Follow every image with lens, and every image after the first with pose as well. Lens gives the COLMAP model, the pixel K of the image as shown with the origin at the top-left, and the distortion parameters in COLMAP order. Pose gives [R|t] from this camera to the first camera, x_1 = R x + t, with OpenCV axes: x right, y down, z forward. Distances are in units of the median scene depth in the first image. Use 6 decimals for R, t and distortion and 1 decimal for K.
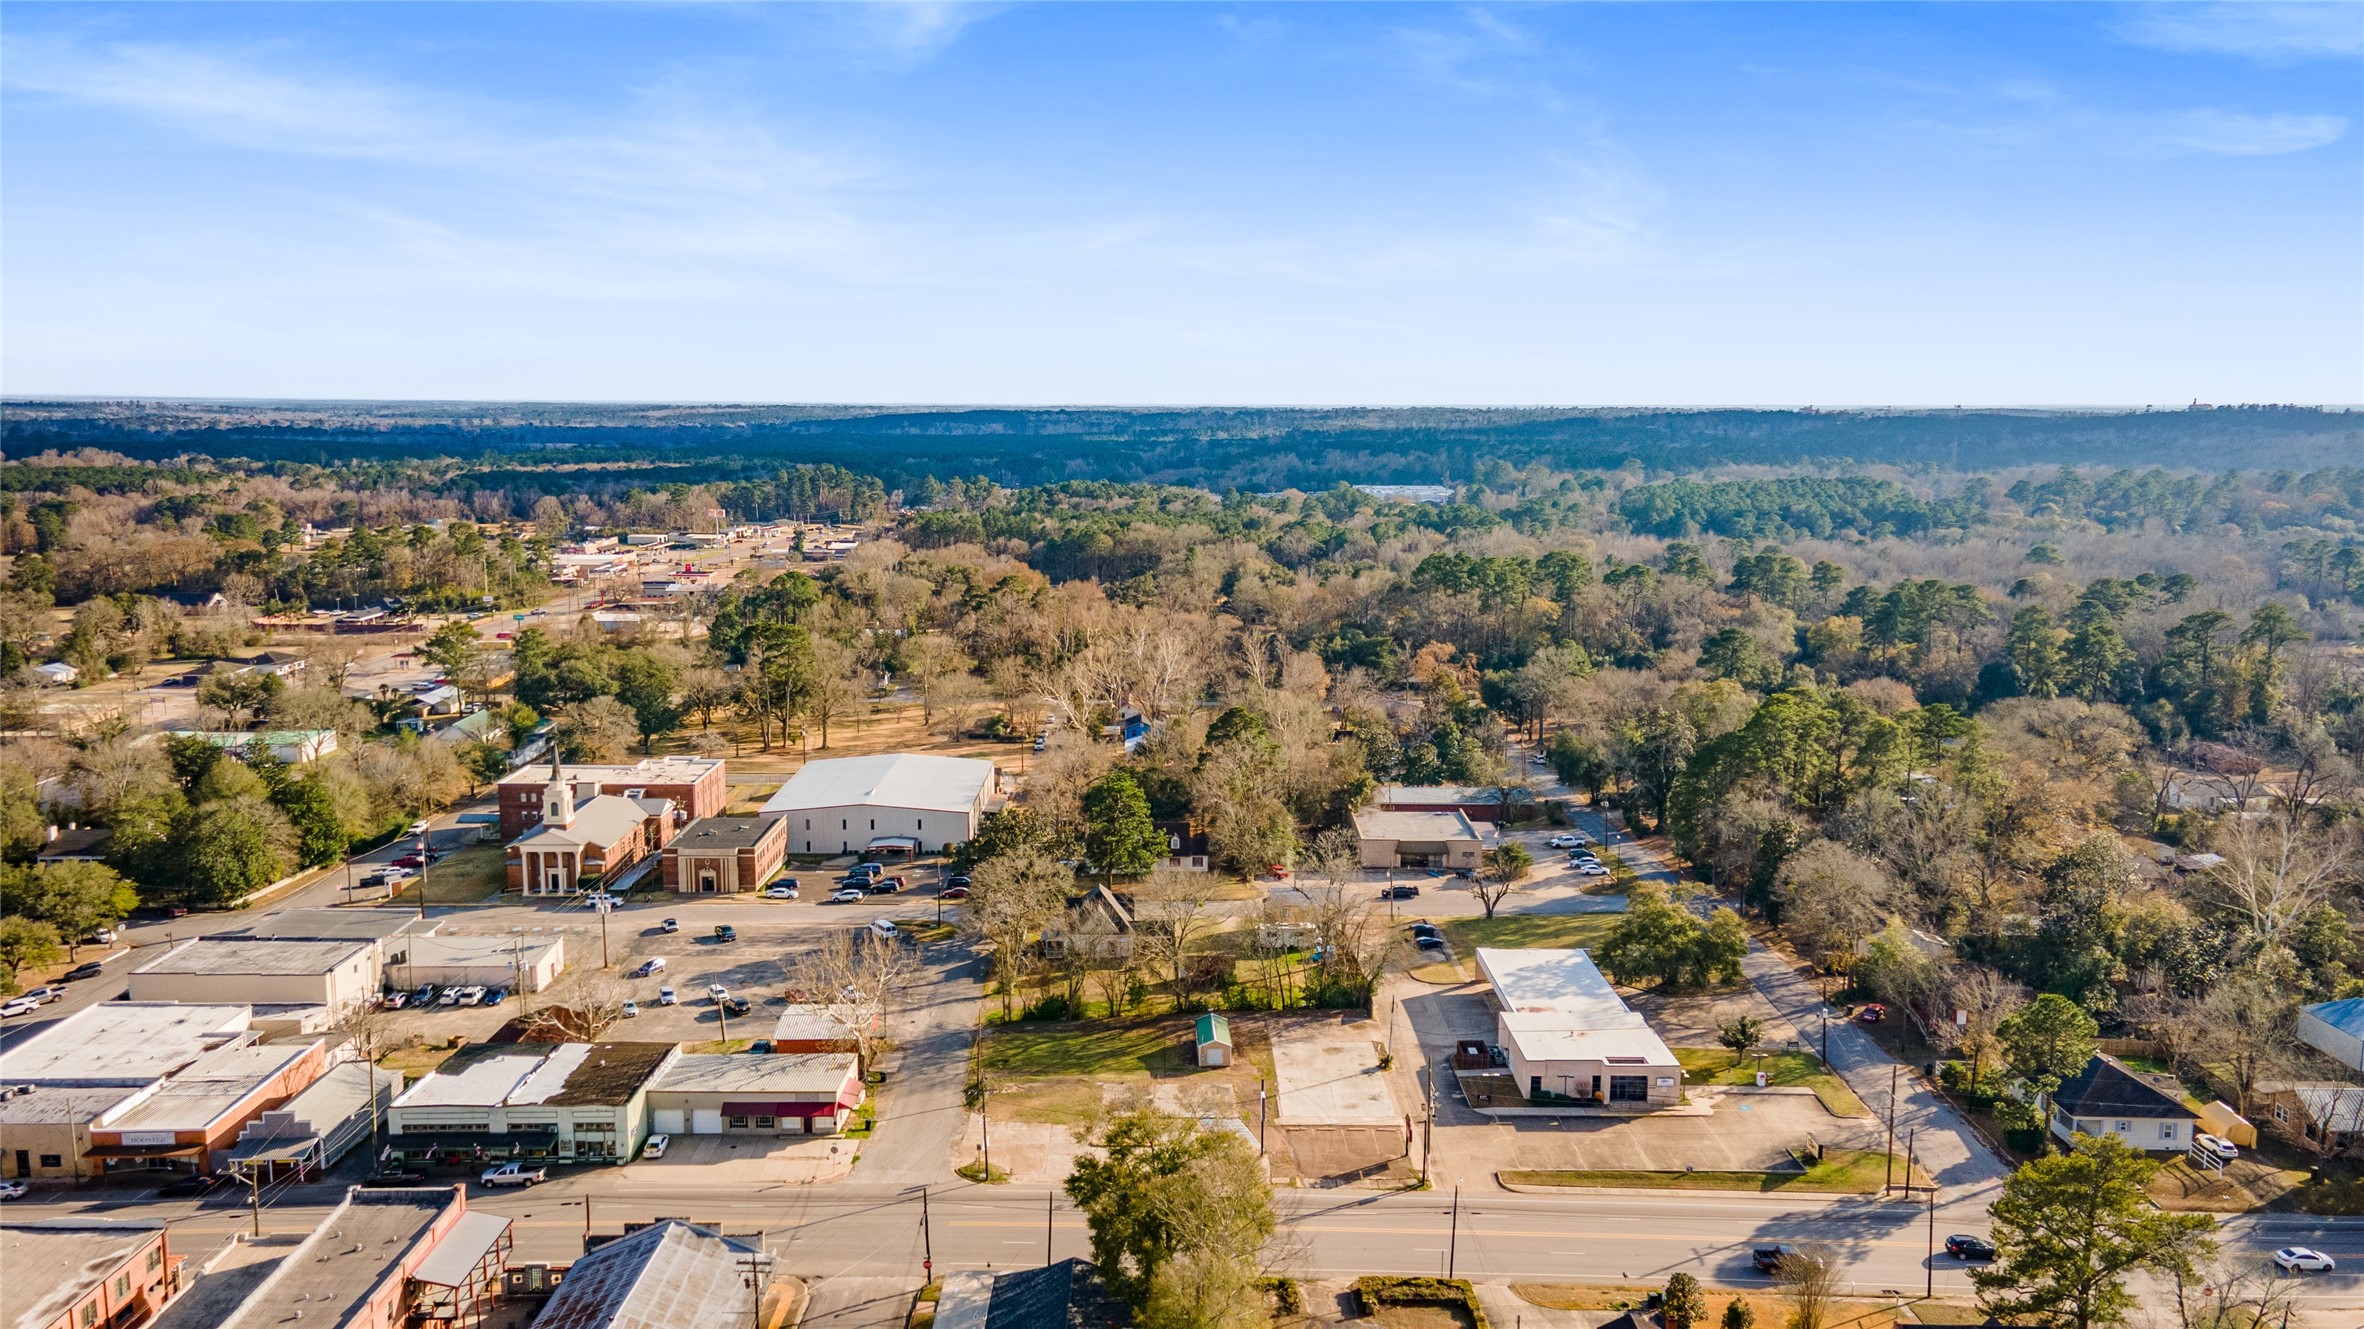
lens RADIAL K [[1698.7, 0, 1167.5], [0, 1698.7, 663.8], [0, 0, 1]] dist [0.053385, 0.001493]
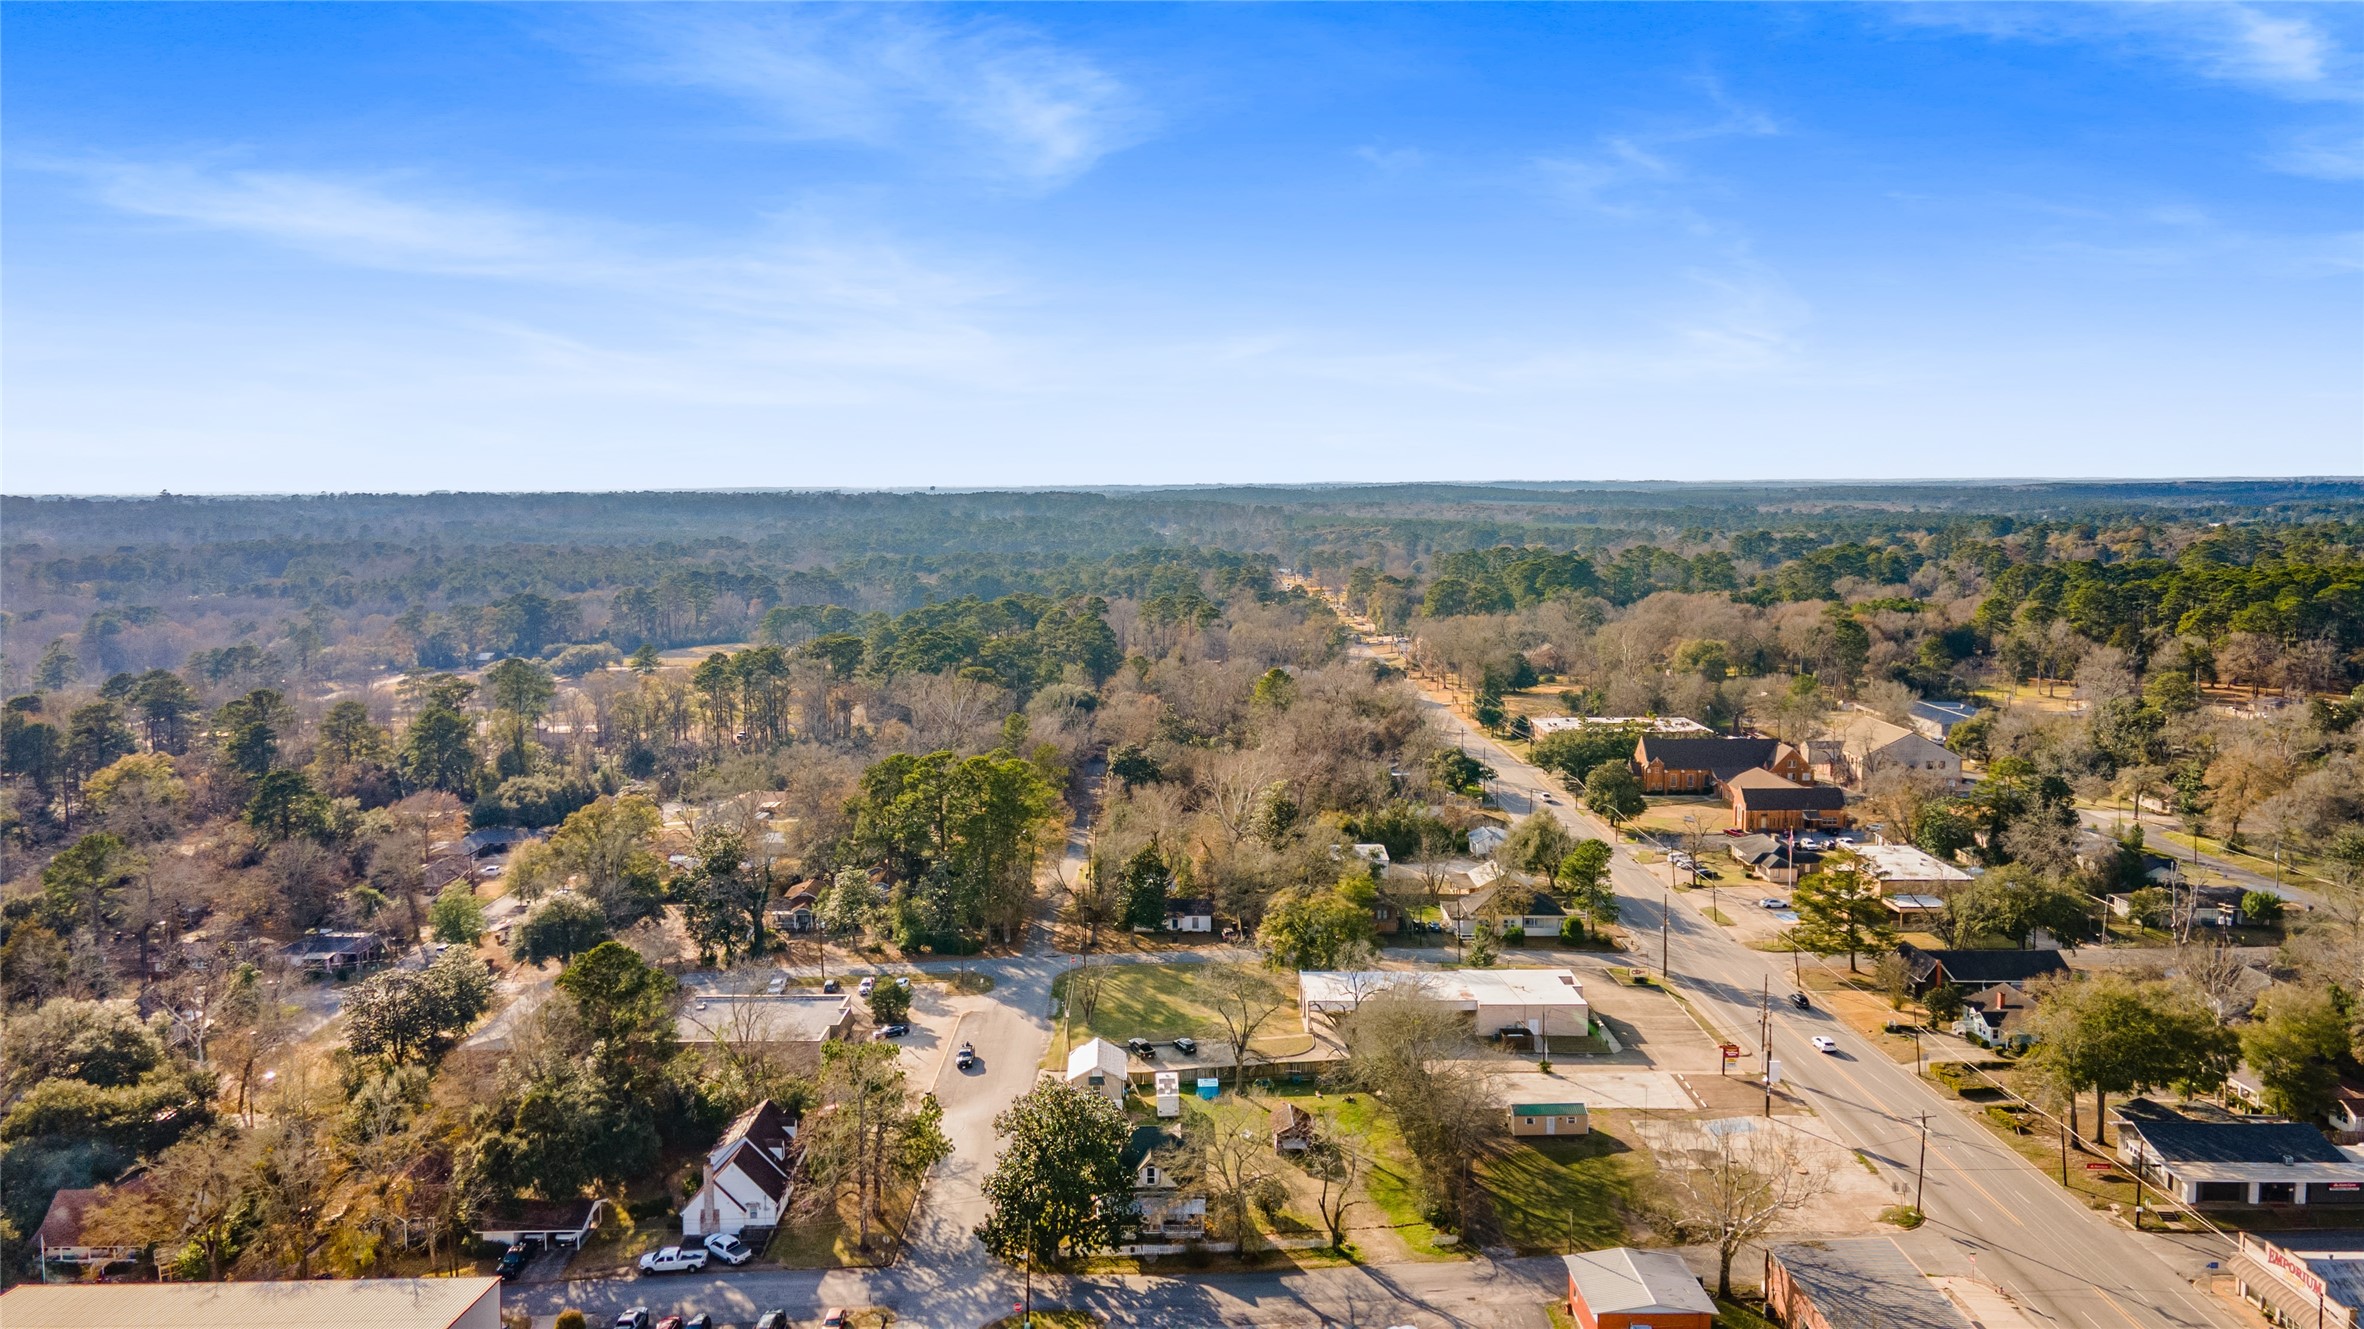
lens RADIAL K [[1698.7, 0, 1167.5], [0, 1698.7, 663.8], [0, 0, 1]] dist [0.053385, 0.001493]
pose [[0.005215, -0.108518, 0.994081, -0.995260], [0.160620, 0.981278, 0.106278, -0.192035], [-0.987002, 0.159115, 0.022548, 1.221608]]
